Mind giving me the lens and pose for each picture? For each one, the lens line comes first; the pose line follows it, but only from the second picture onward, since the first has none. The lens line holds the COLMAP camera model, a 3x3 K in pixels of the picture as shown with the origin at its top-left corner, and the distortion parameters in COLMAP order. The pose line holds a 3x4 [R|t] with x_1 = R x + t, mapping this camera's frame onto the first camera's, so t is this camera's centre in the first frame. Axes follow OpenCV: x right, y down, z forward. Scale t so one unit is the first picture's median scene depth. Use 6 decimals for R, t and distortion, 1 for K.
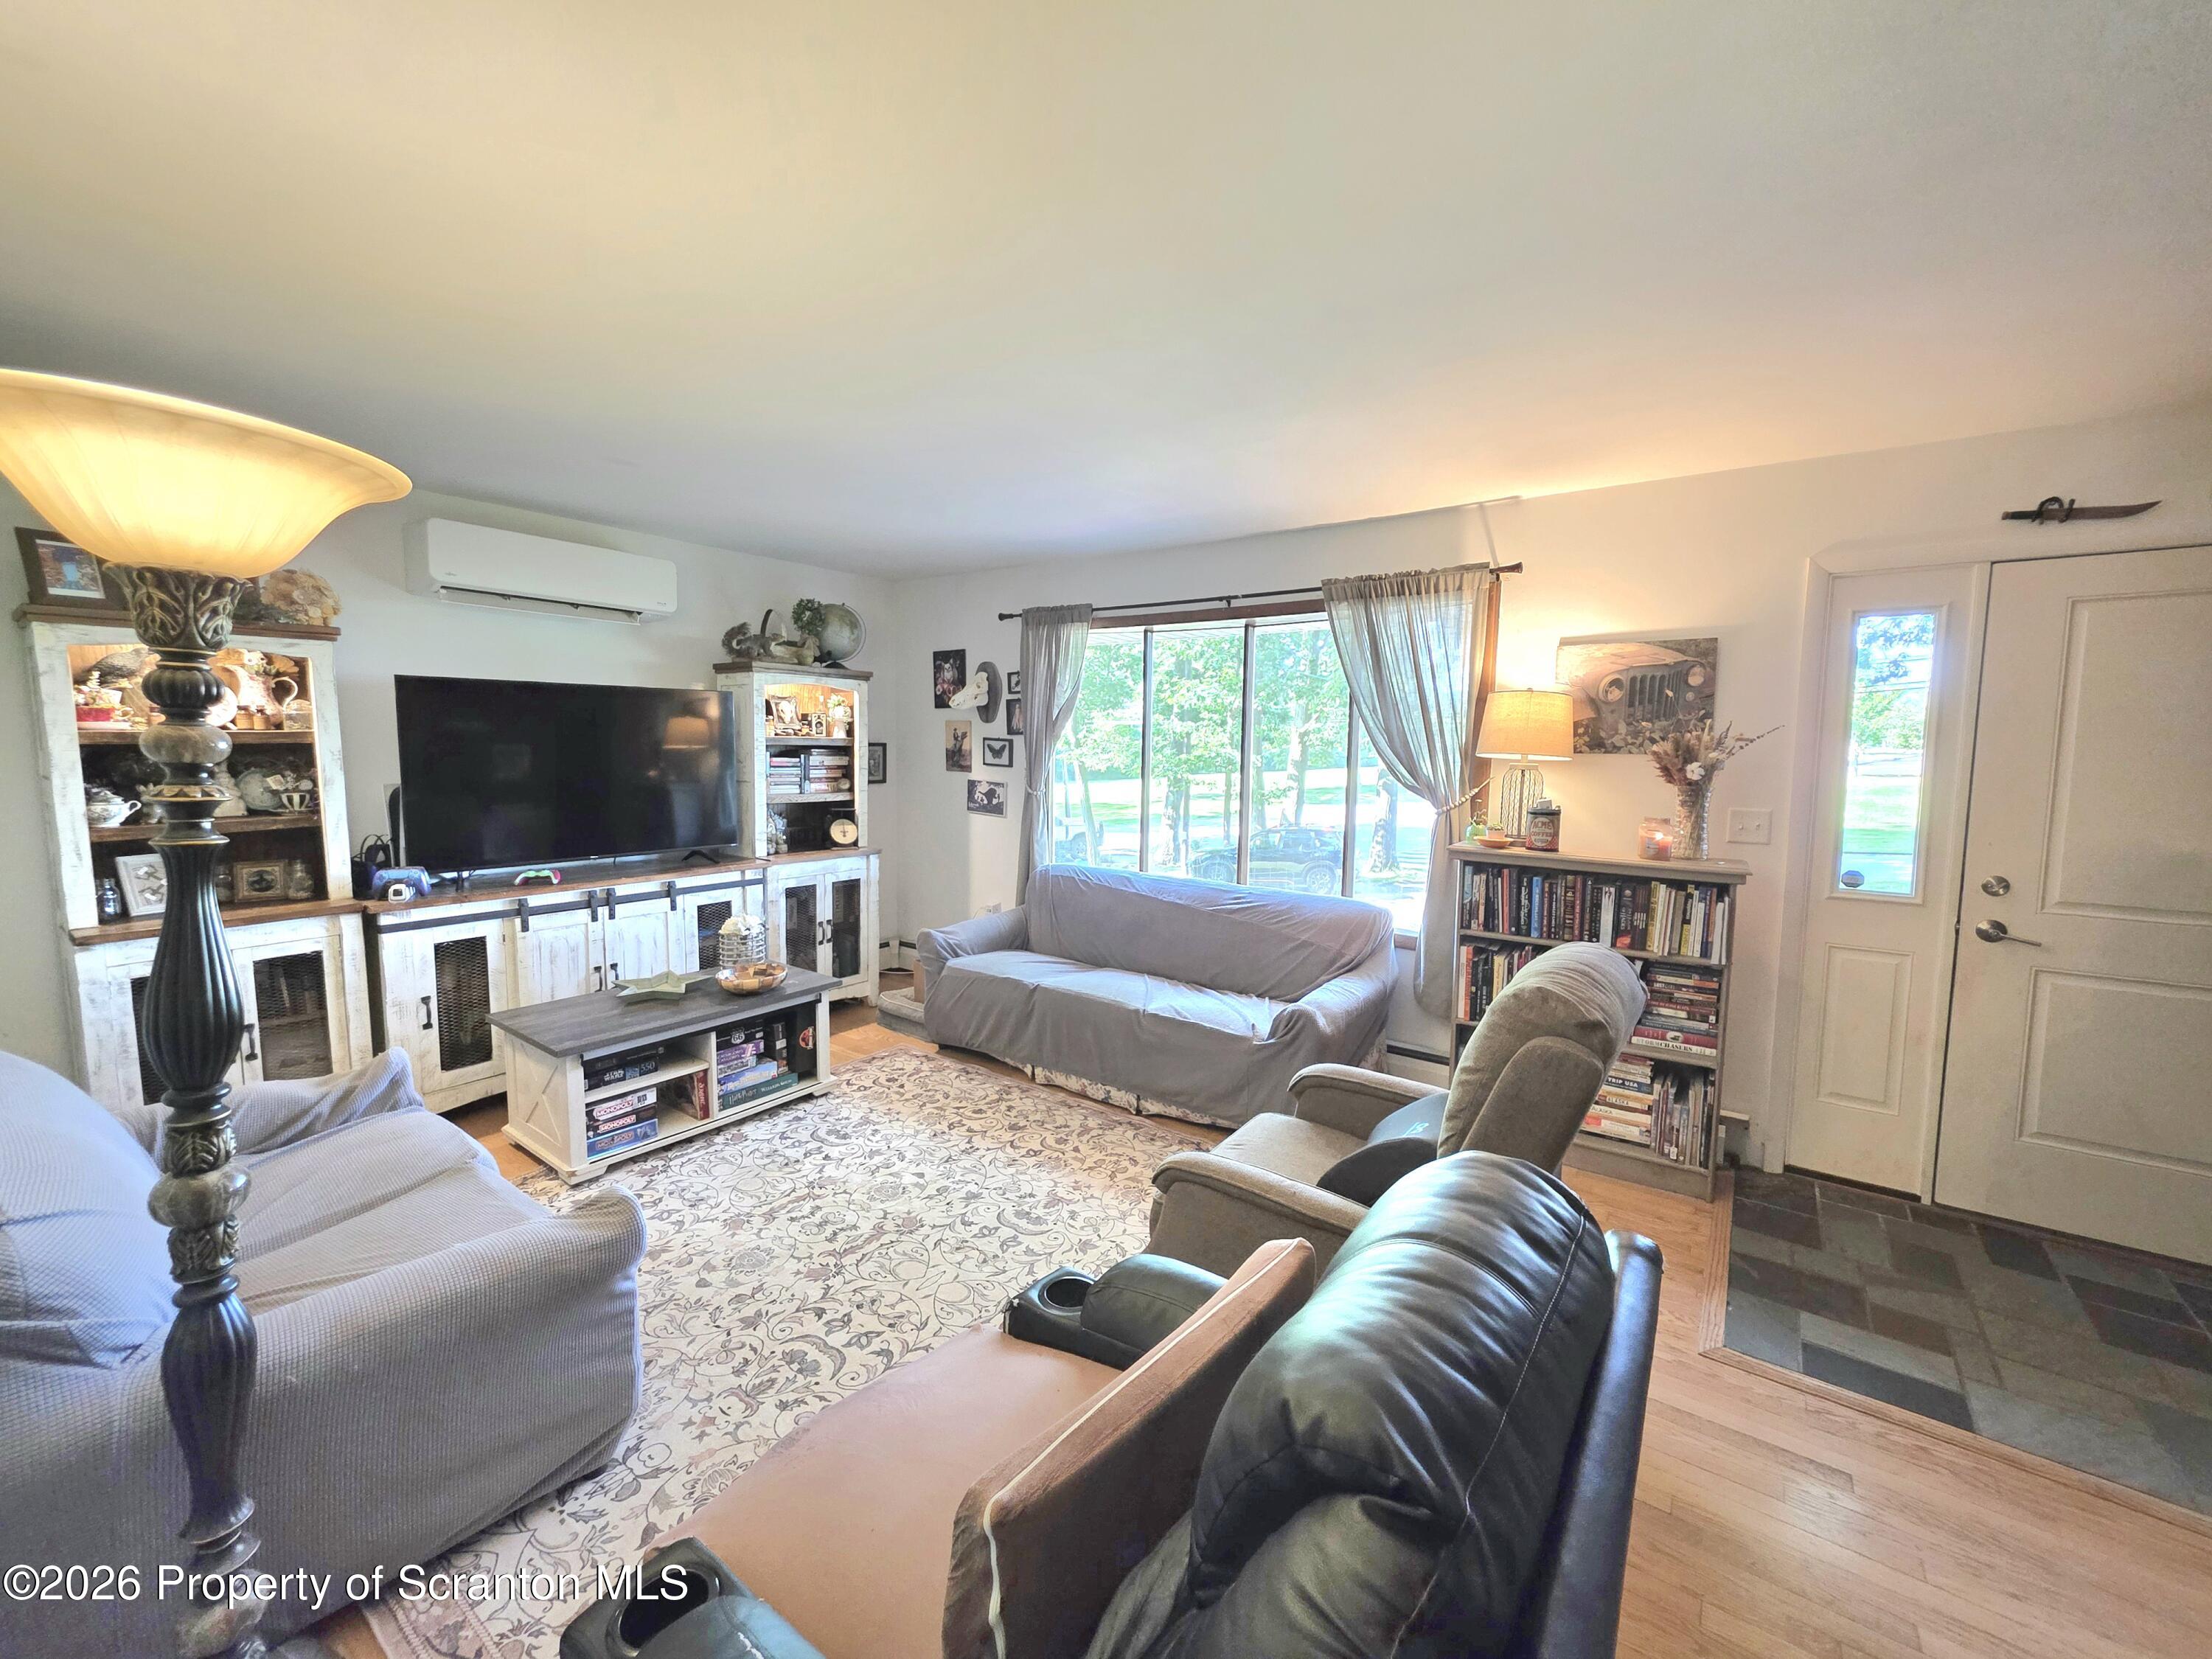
lens RADIAL K [[887.4, 0, 1106.8], [0, 887.4, 827.7], [0, 0, 1]] dist [-0.000043, 0.000404]
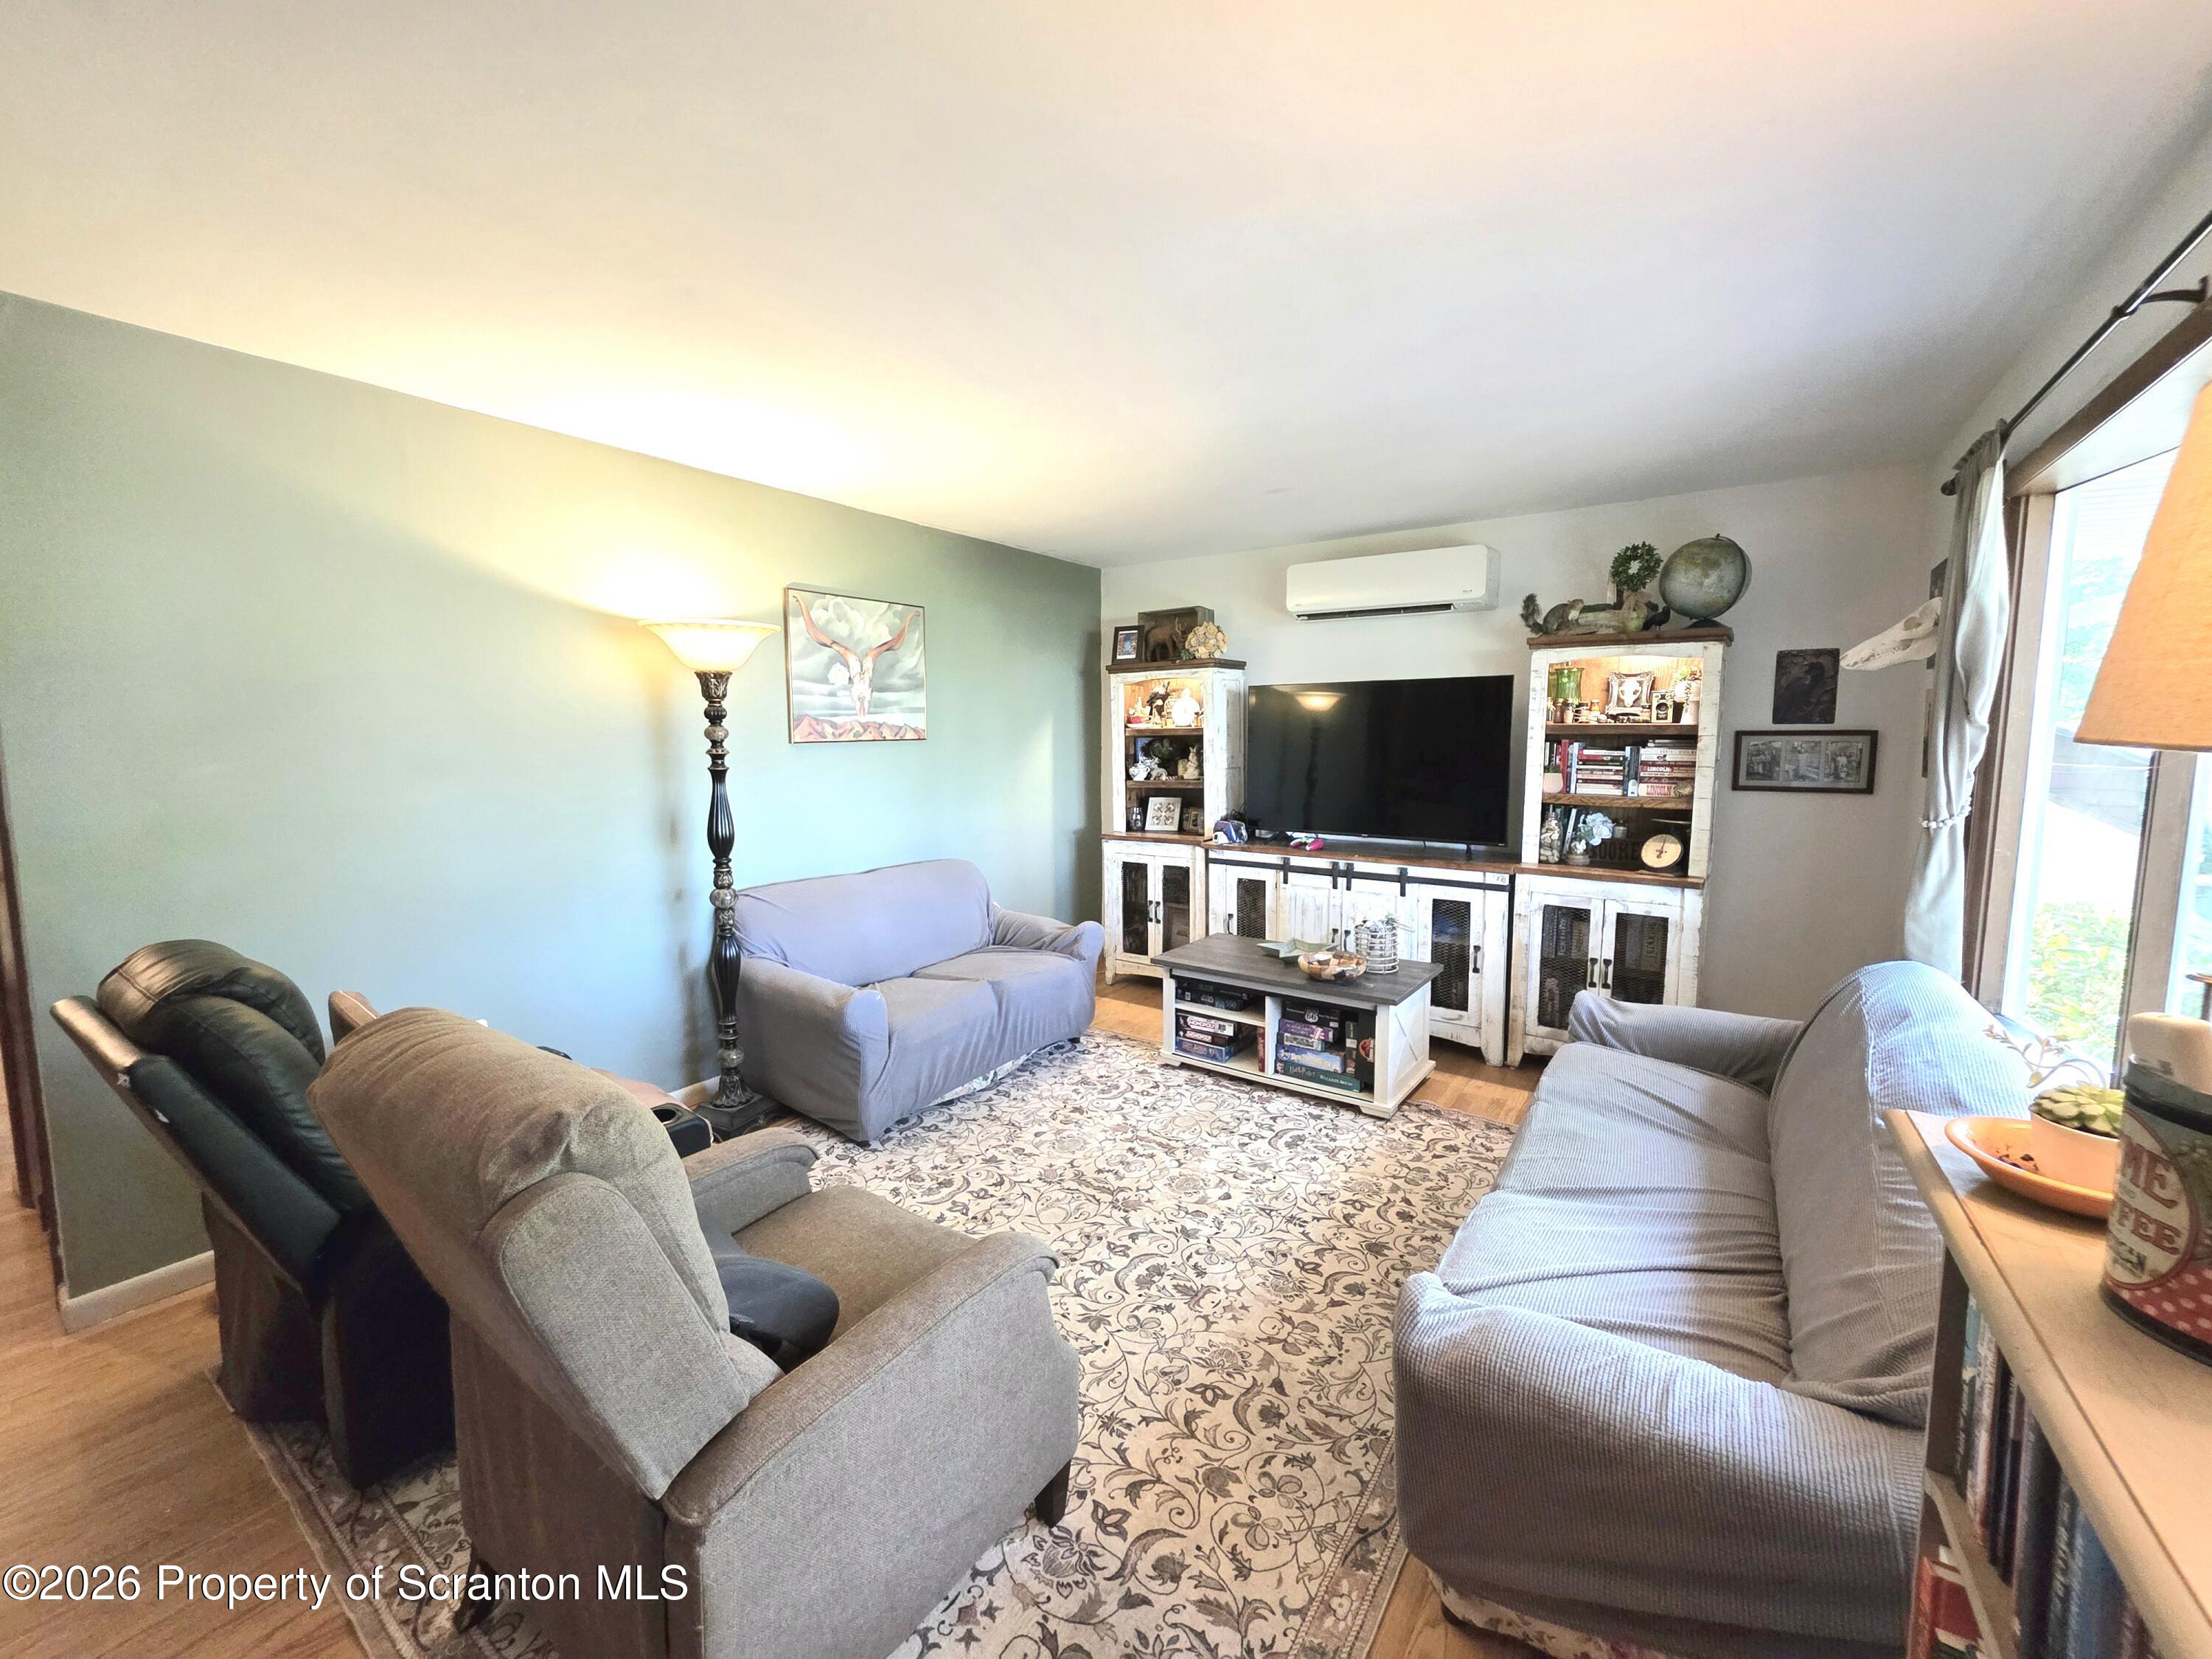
lens RADIAL K [[887.4, 0, 1108.9], [0, 887.4, 819.4], [0, 0, 1]] dist [-0.000043, 0.000404]
pose [[0.020946, 0.093894, -0.995362, 0.588064], [-0.087752, 0.991911, 0.091722, -0.067470], [0.995922, 0.085423, 0.029016, 0.707466]]
